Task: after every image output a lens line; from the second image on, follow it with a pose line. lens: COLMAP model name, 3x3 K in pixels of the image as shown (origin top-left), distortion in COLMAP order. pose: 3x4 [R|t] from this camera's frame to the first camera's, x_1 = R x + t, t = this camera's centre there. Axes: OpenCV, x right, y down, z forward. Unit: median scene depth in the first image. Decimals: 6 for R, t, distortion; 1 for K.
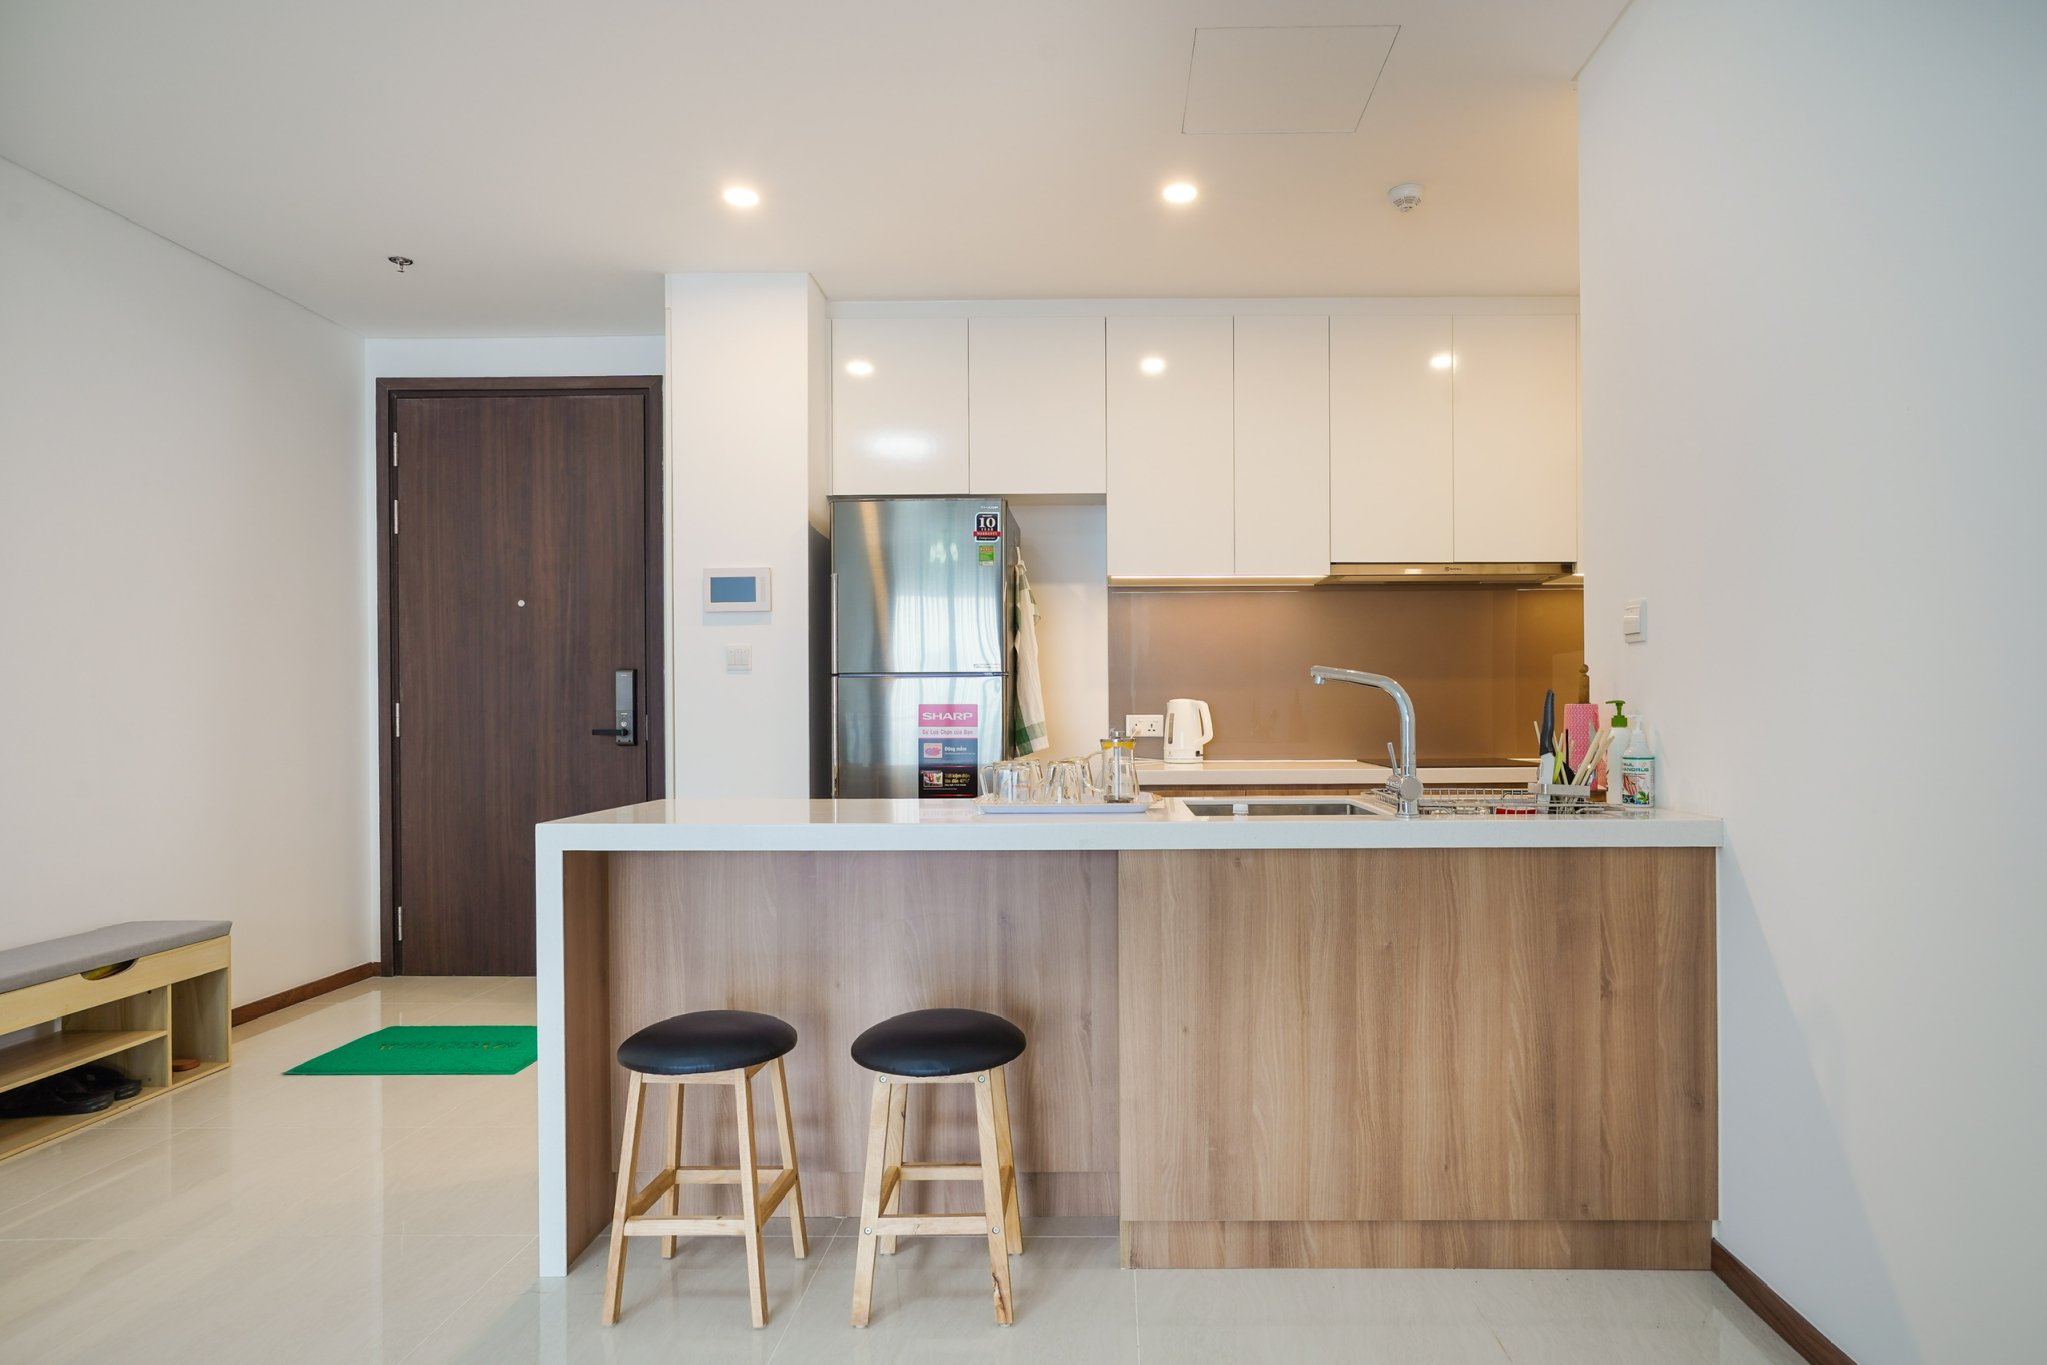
lens RADIAL K [[1068.7, 0, 1021.7], [0, 1068.7, 741.9], [0, 0, 1]] dist [-0.060455, -0.000024]
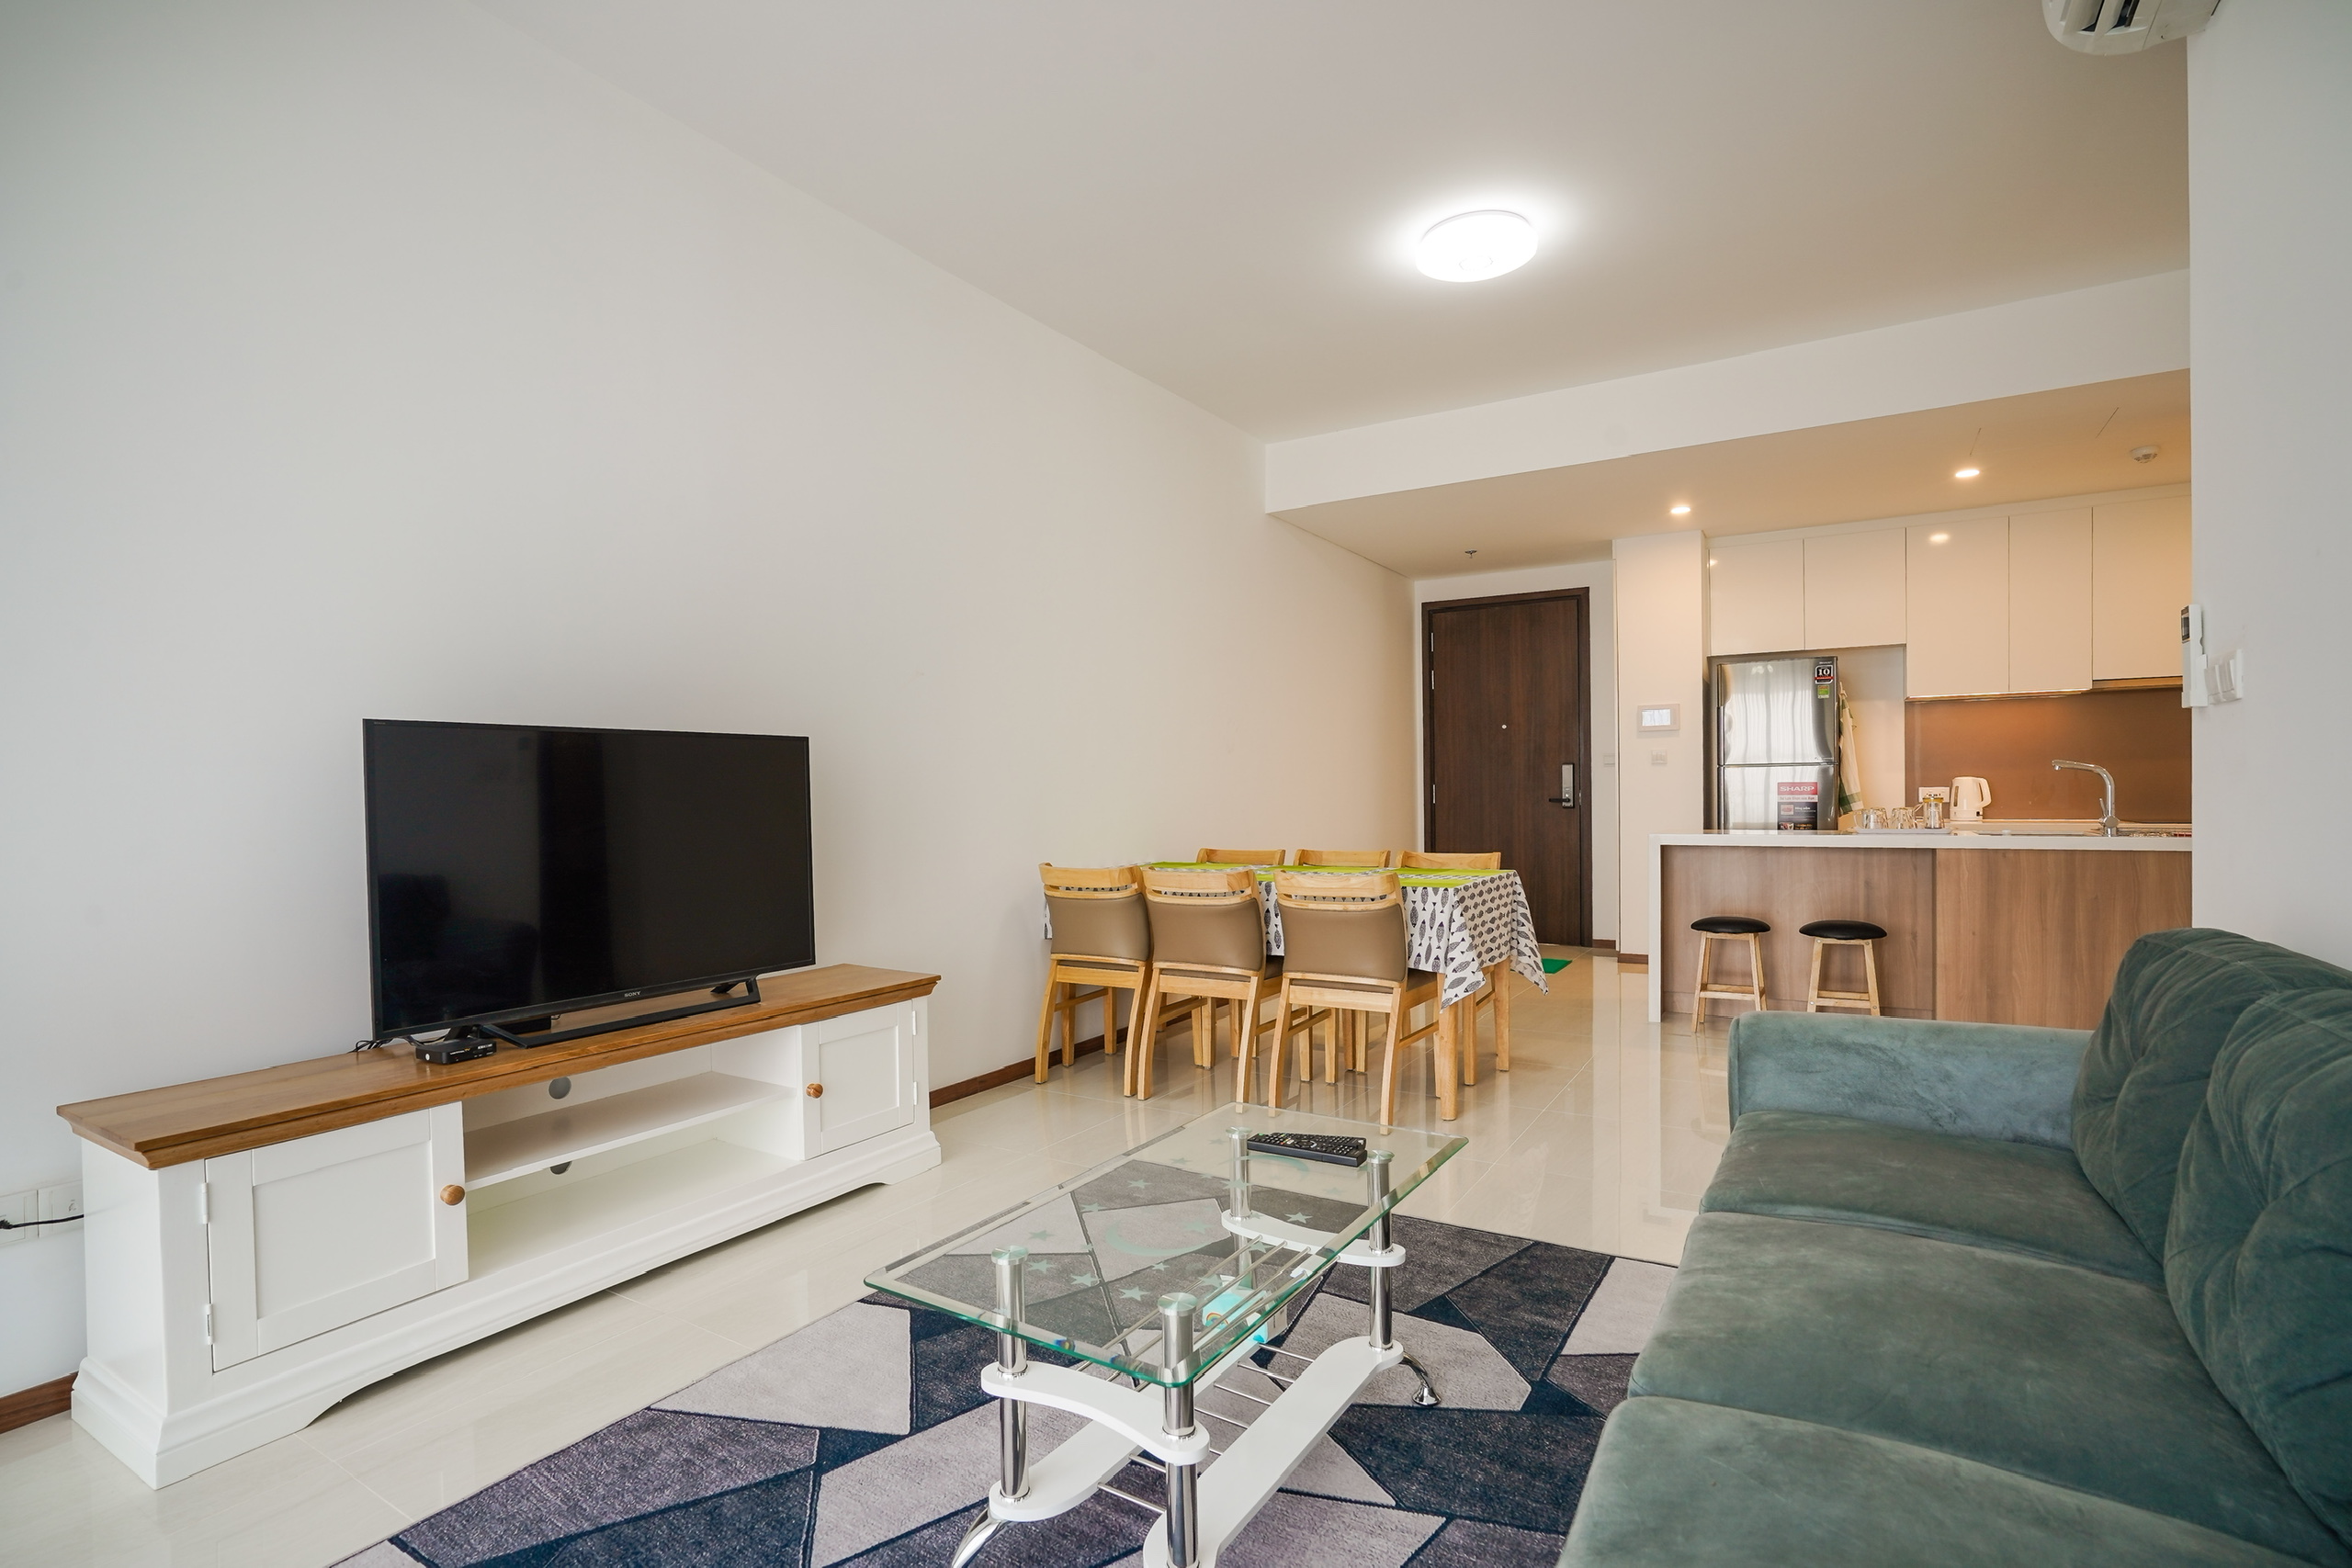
lens RADIAL K [[1066.5, 0, 1142.3], [0, 1066.5, 817.6], [0, 0, 1]] dist [-0.052047, 0.018150]
pose [[0.873159, 0.004471, -0.487415, -0.158413], [-0.005849, 0.999982, -0.001307, 0.027617], [0.487400, 0.003992, 0.873169, -0.899138]]
